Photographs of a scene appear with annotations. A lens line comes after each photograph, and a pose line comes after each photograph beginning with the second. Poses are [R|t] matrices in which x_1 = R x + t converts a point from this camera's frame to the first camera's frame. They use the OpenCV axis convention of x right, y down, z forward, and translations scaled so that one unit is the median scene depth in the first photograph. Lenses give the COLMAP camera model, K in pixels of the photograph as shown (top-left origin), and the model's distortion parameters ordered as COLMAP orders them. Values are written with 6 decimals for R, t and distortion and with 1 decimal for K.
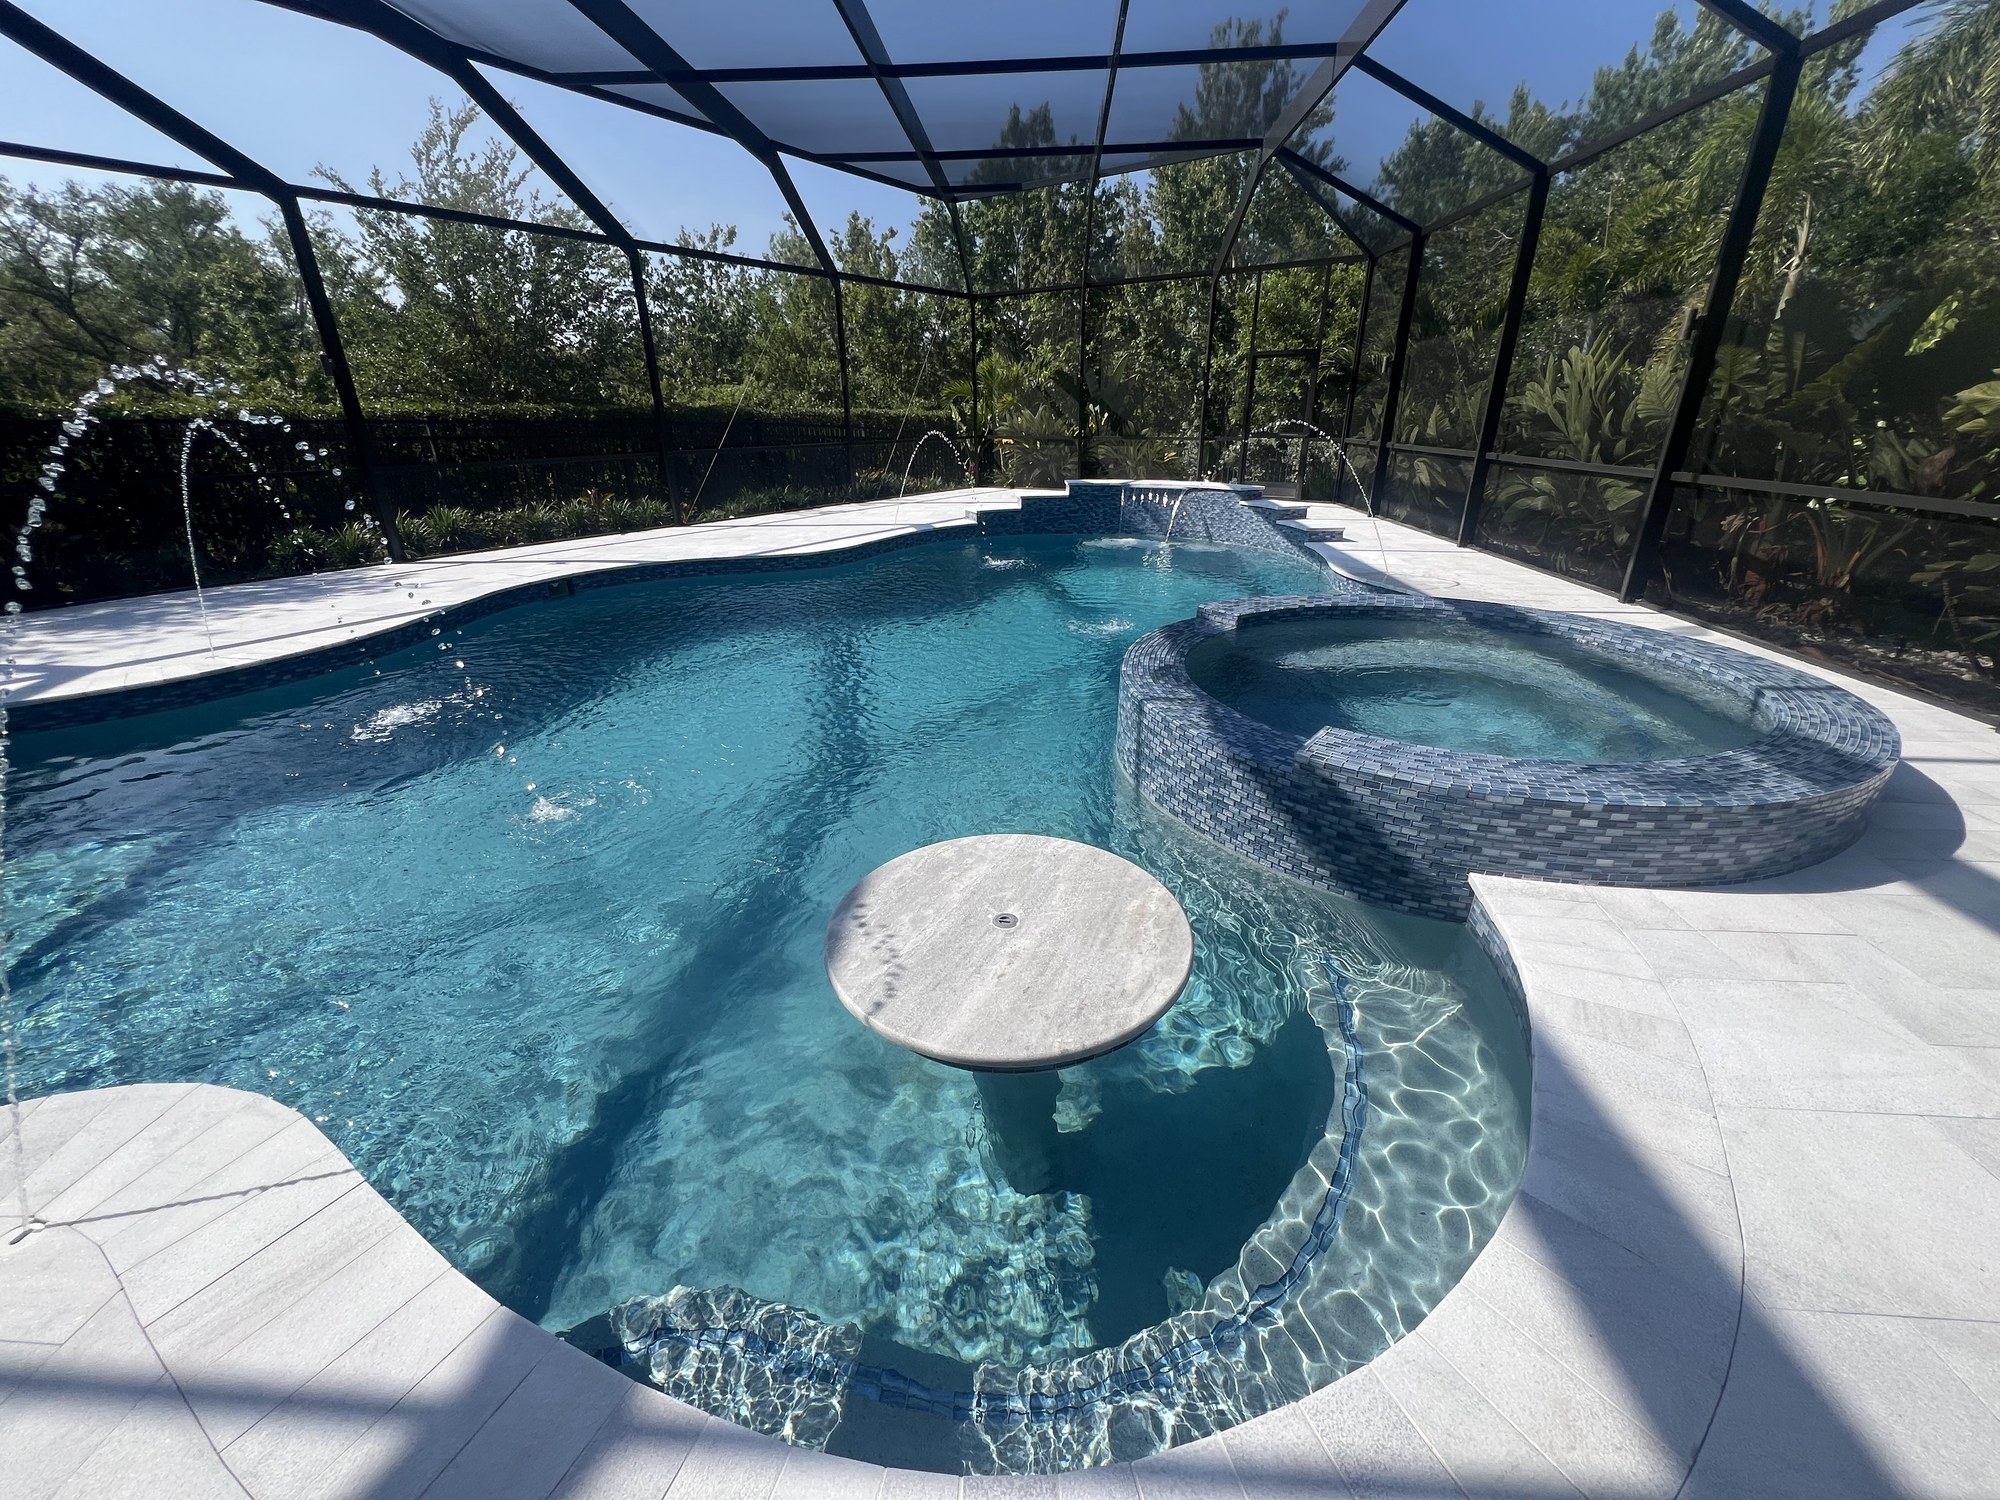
lens RADIAL K [[799.9, 0, 993.3], [0, 799.9, 743.8], [0, 0, 1]] dist [-0.001286, 0.000333]
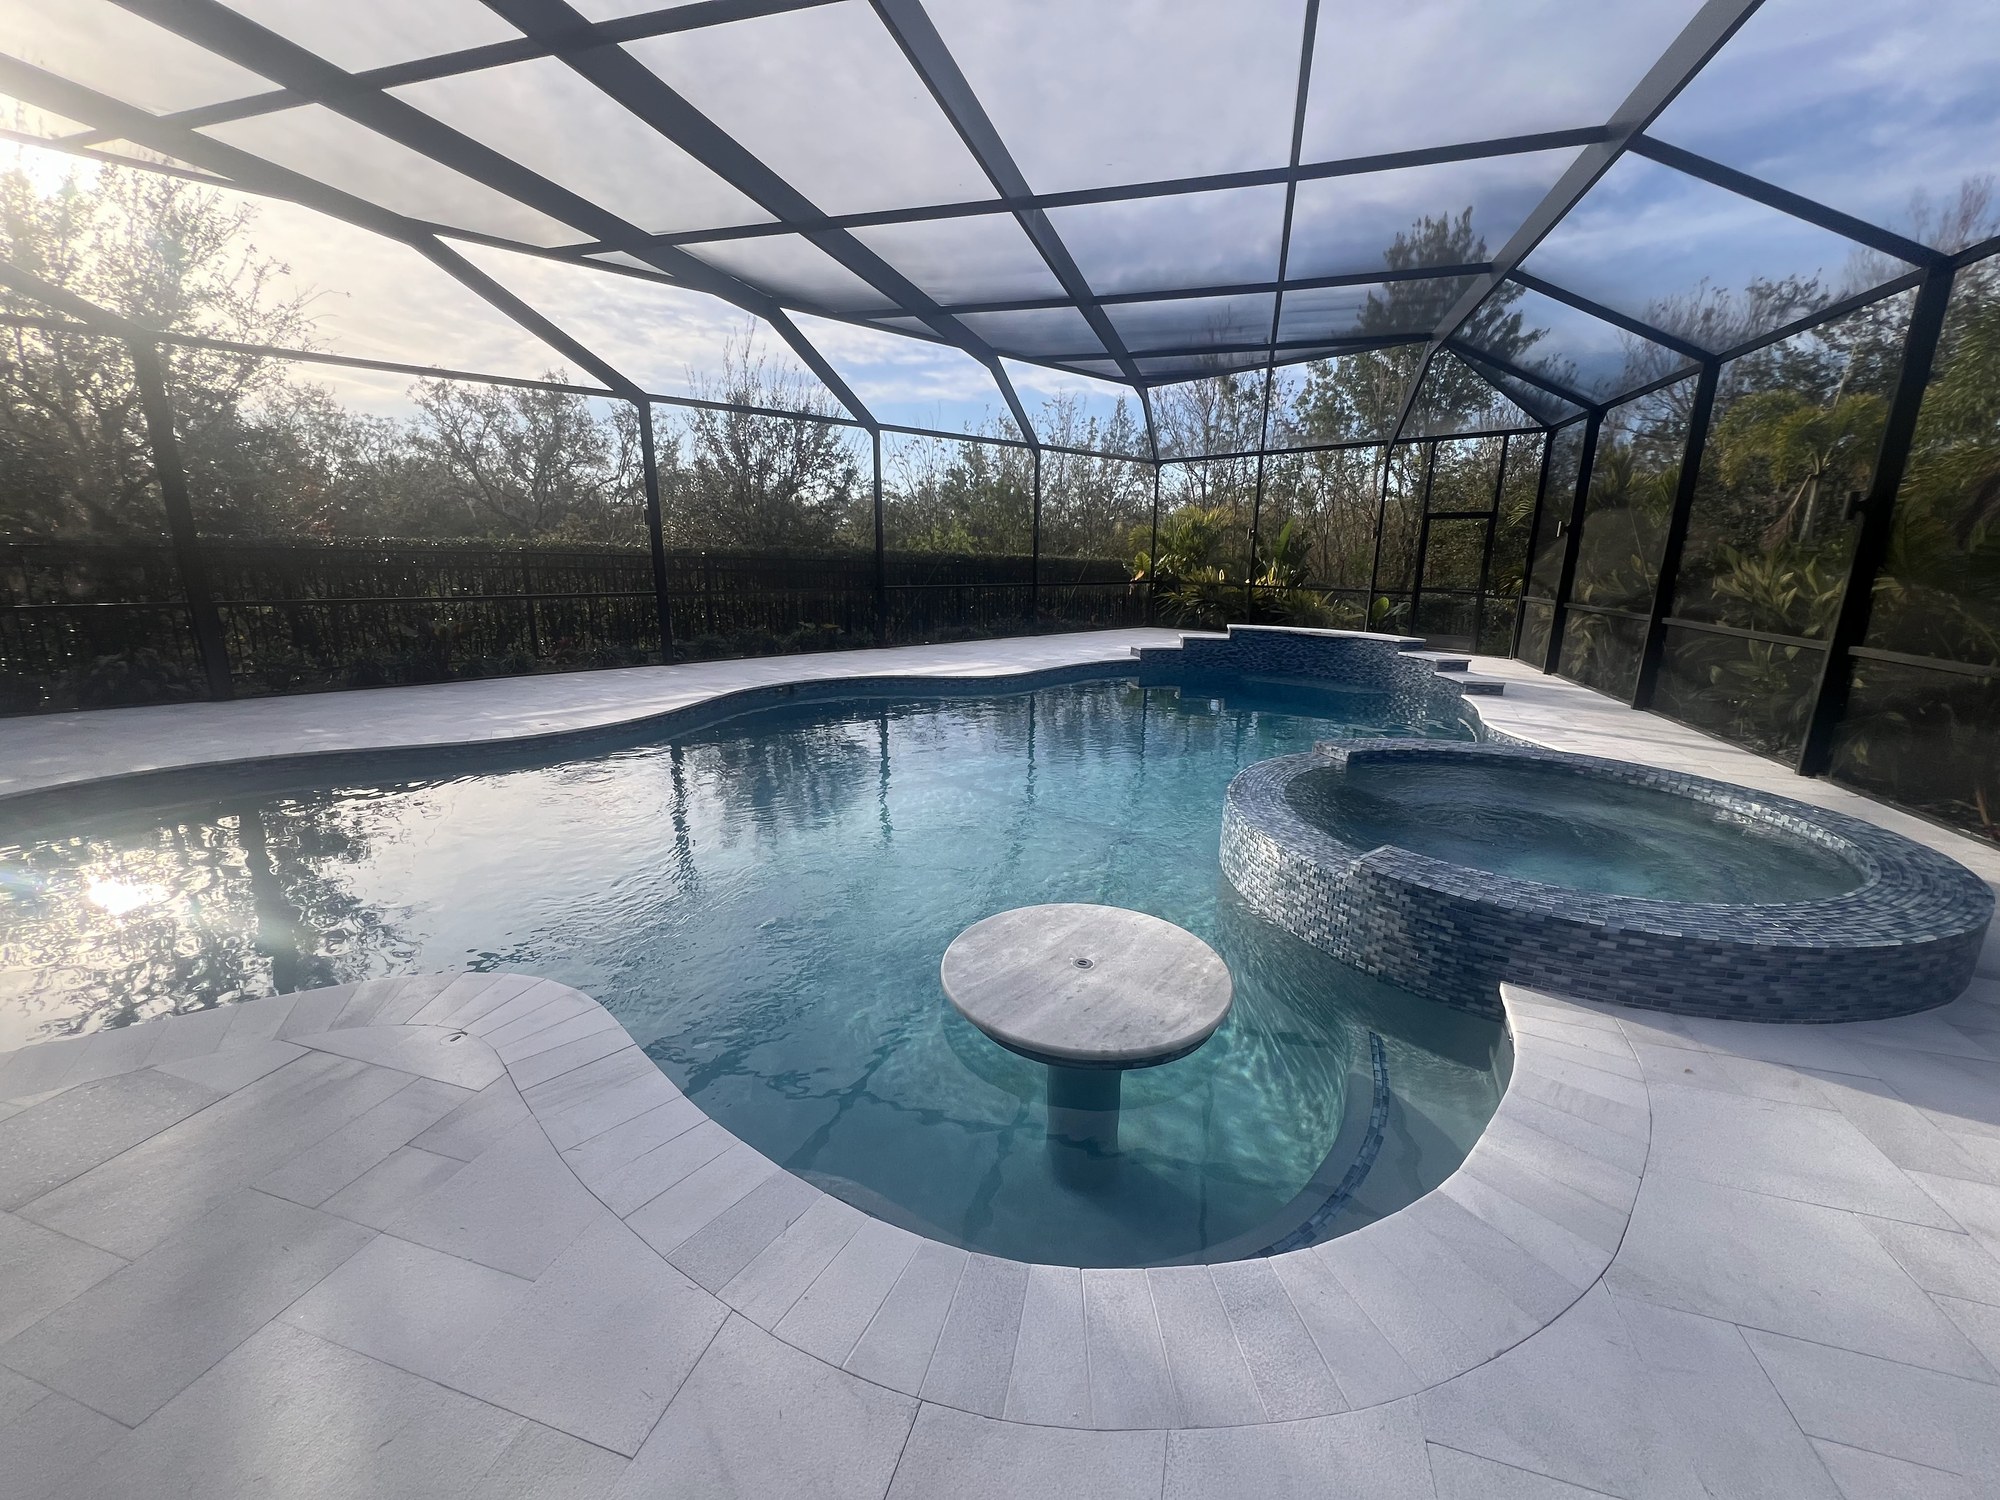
lens RADIAL K [[799.9, 0, 993.3], [0, 799.9, 743.8], [0, 0, 1]] dist [-0.001286, 0.000333]
pose [[0.973376, 0.076191, -0.216179, 0.117936], [-0.109410, 0.983199, -0.146112, 0.075957], [0.201414, 0.165874, 0.965359, -0.293397]]
